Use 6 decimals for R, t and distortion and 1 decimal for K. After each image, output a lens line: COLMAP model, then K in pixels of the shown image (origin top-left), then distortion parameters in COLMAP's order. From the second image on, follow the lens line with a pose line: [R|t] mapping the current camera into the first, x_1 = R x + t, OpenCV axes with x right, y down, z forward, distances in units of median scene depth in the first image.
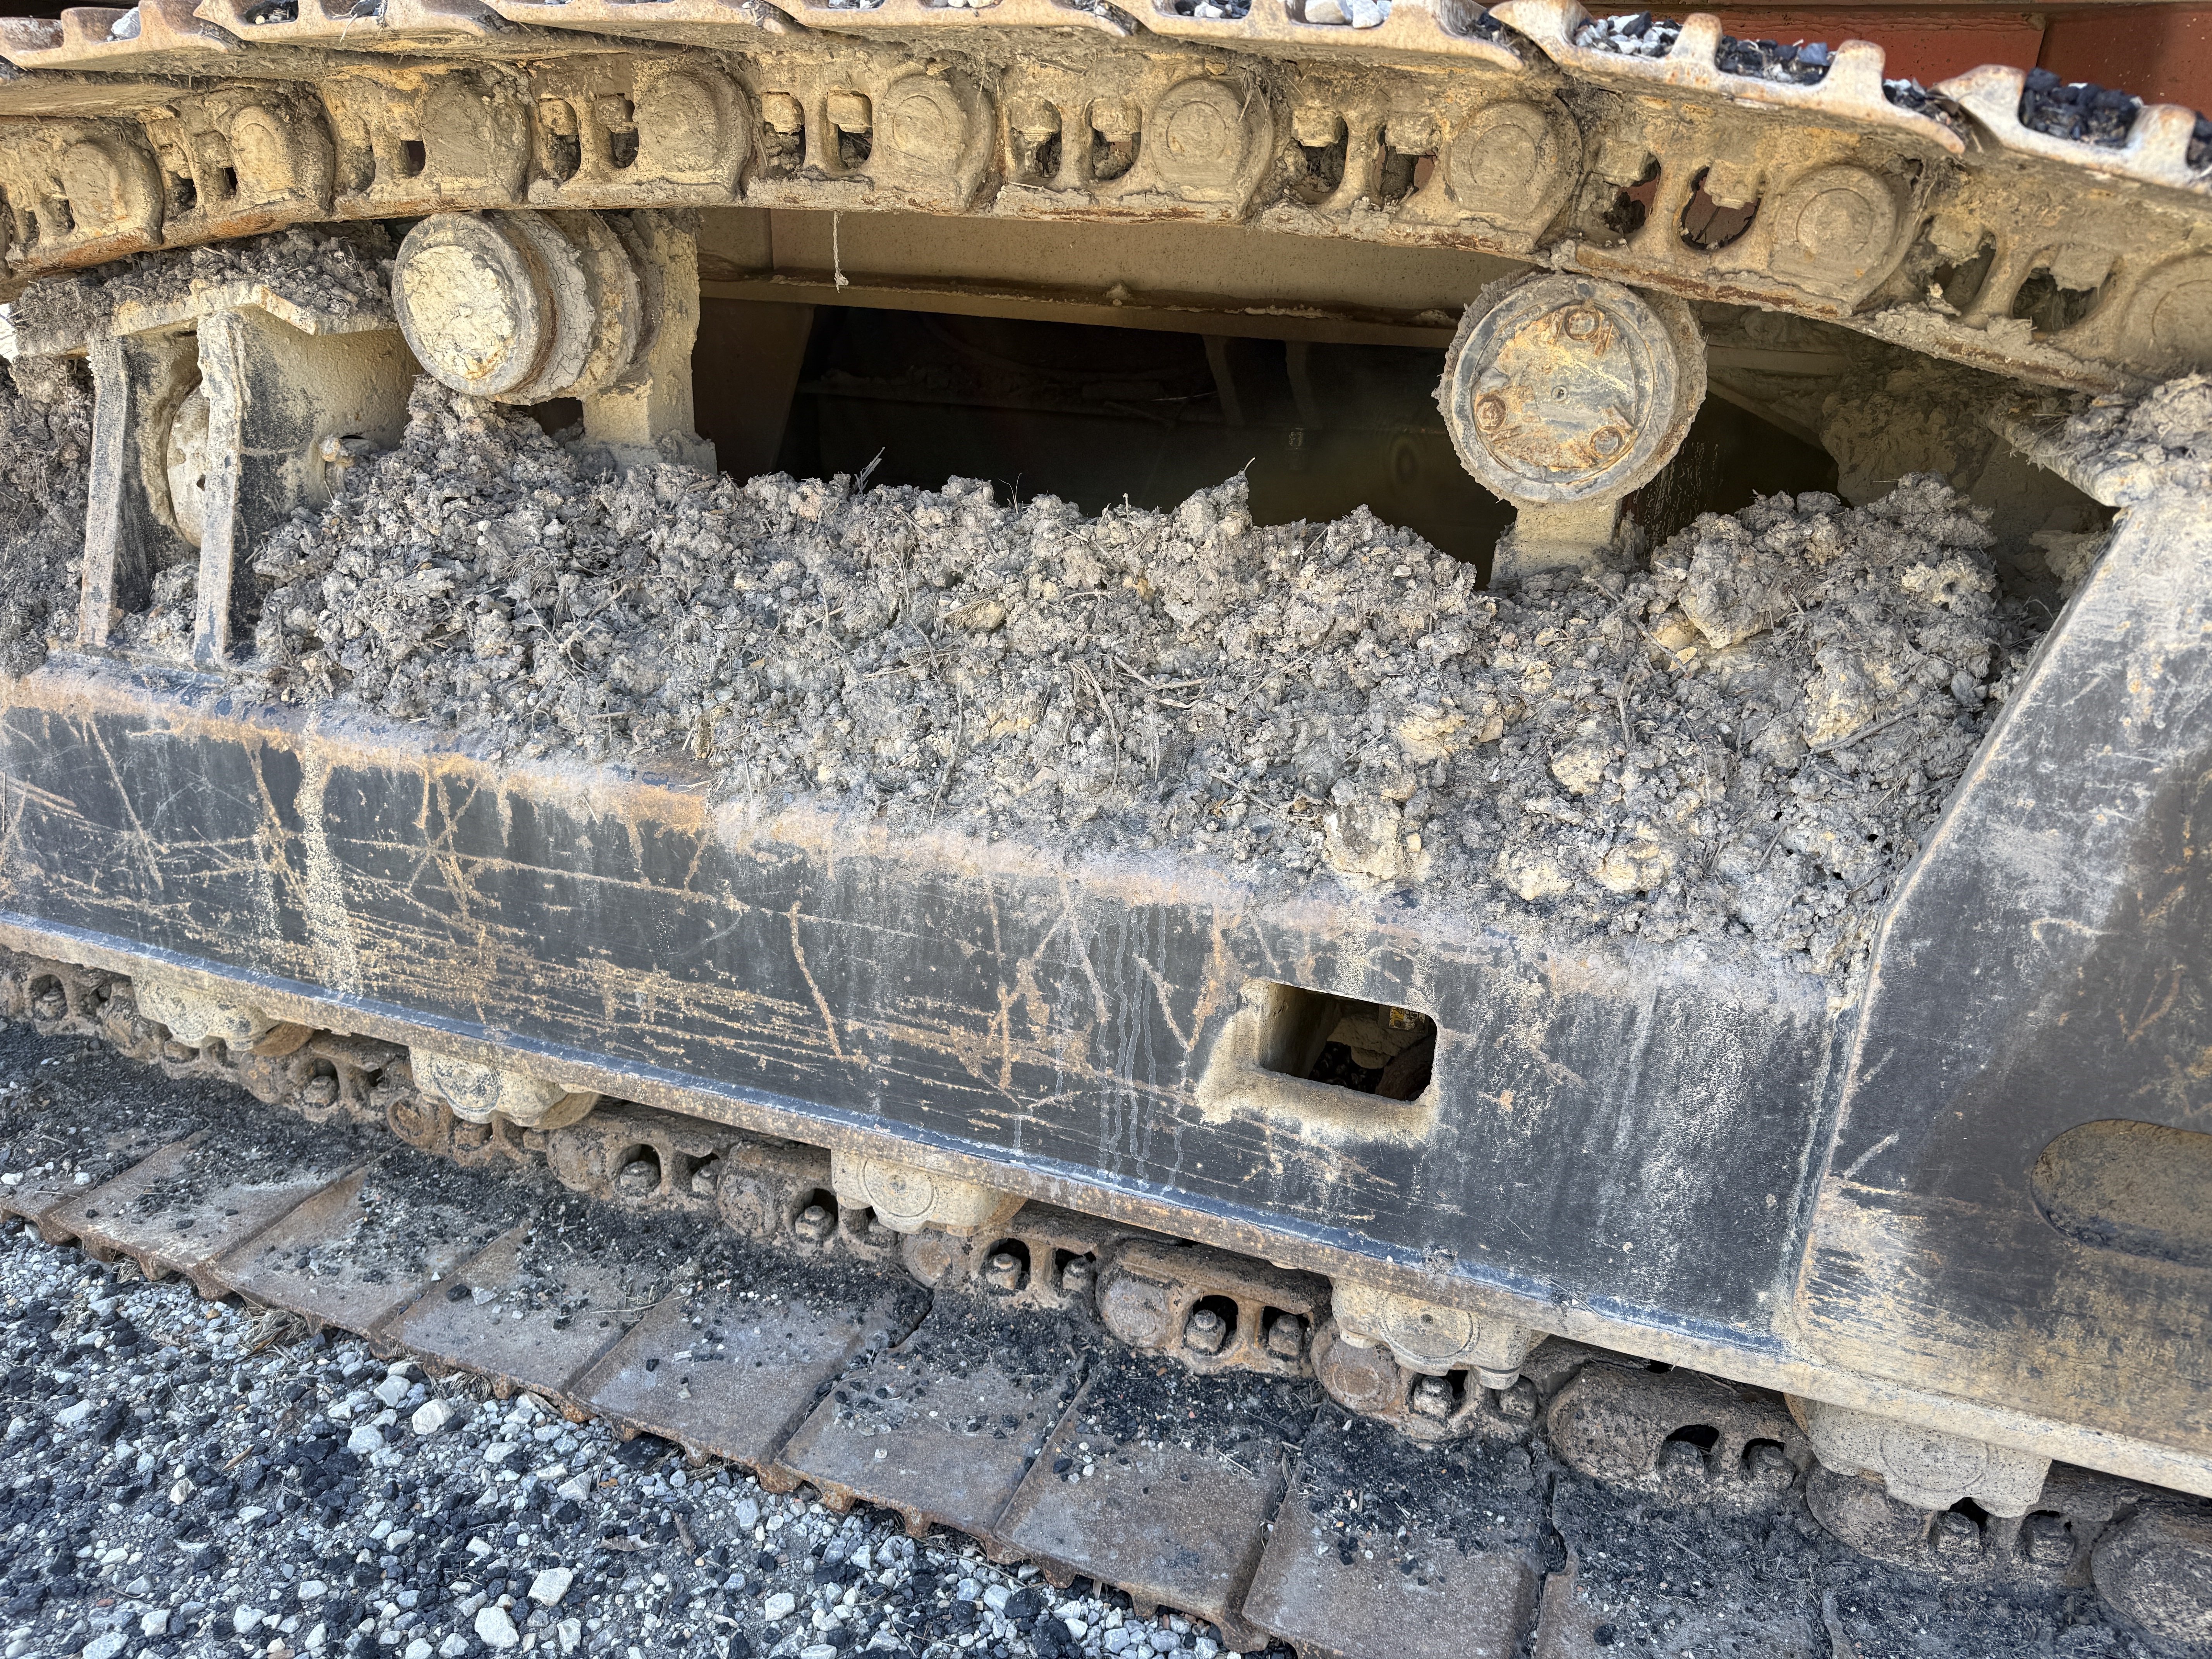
lens RADIAL K [[1555.4, 0, 1106.0], [0, 1555.4, 829.5], [0, 0, 1]] dist [0.060023, -0.055442]
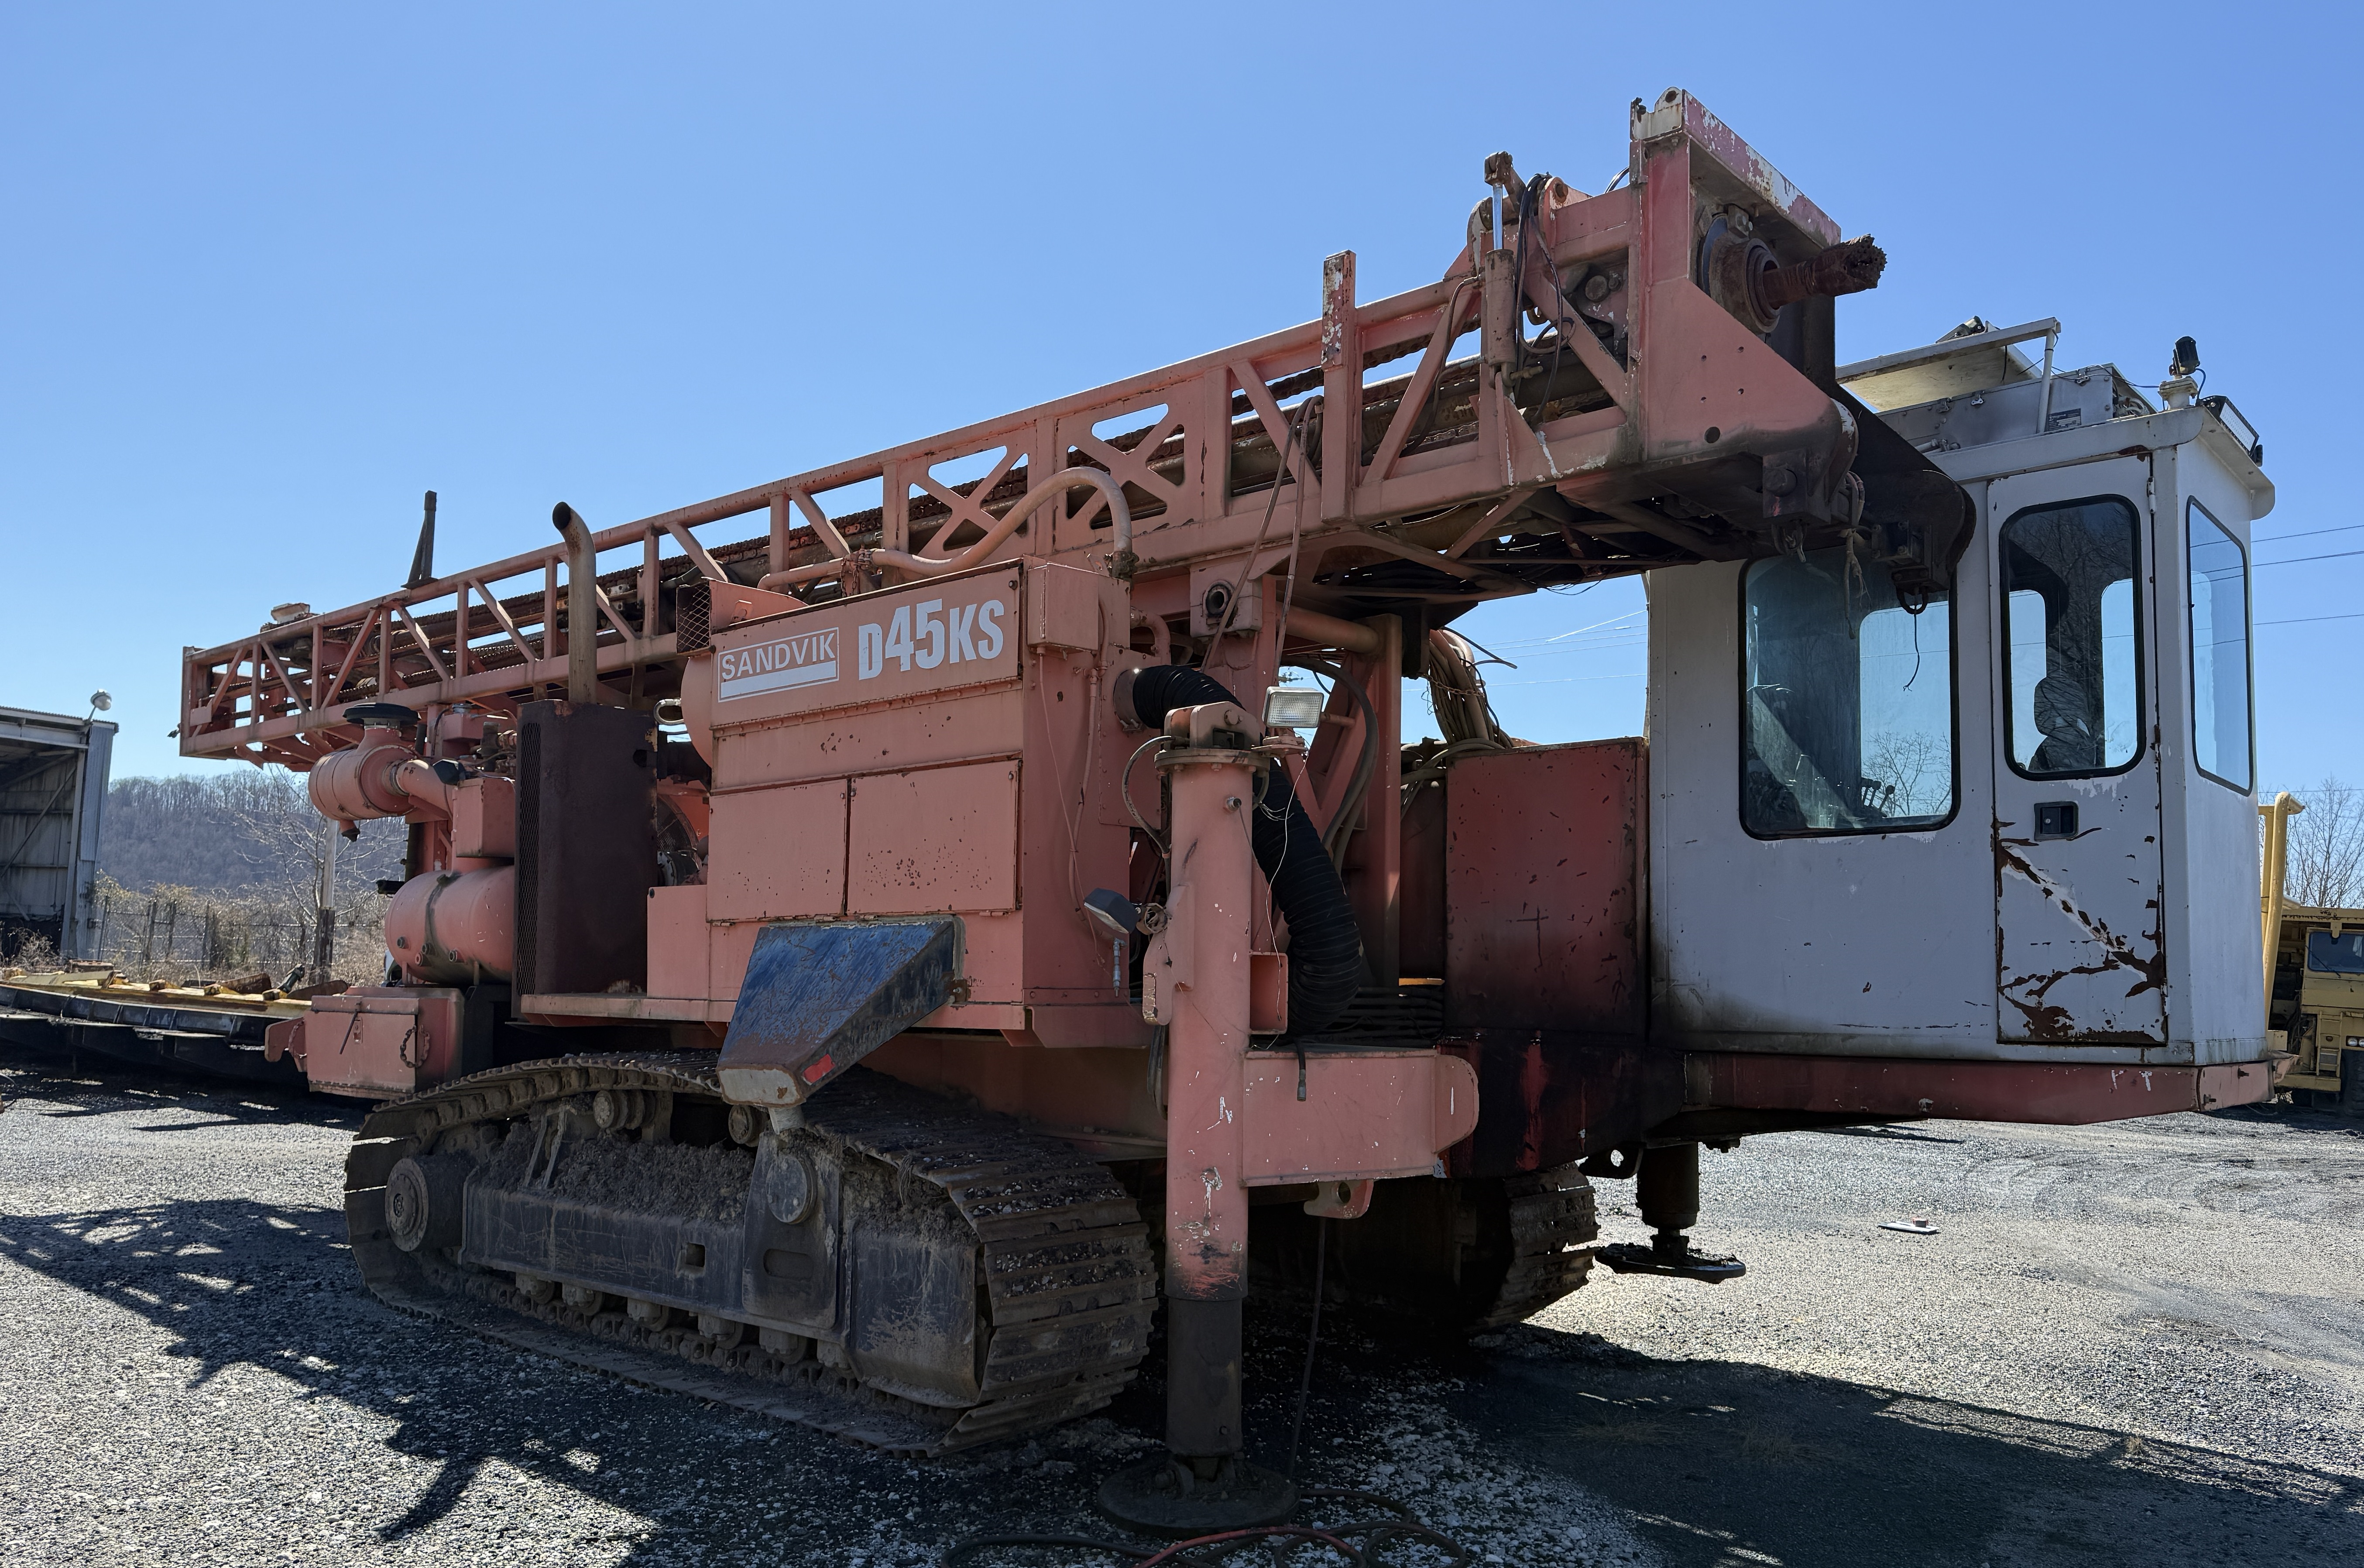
lens RADIAL K [[1777.2, 0, 1182.0], [0, 1777.2, 784.0], [0, 0, 1]] dist [0.001573, -0.000422]
pose [[0.937287, -0.068390, -0.341783, 2.914244], [-0.097345, 0.890185, -0.445078, 0.937643], [0.334689, 0.450437, 0.827702, -3.055151]]
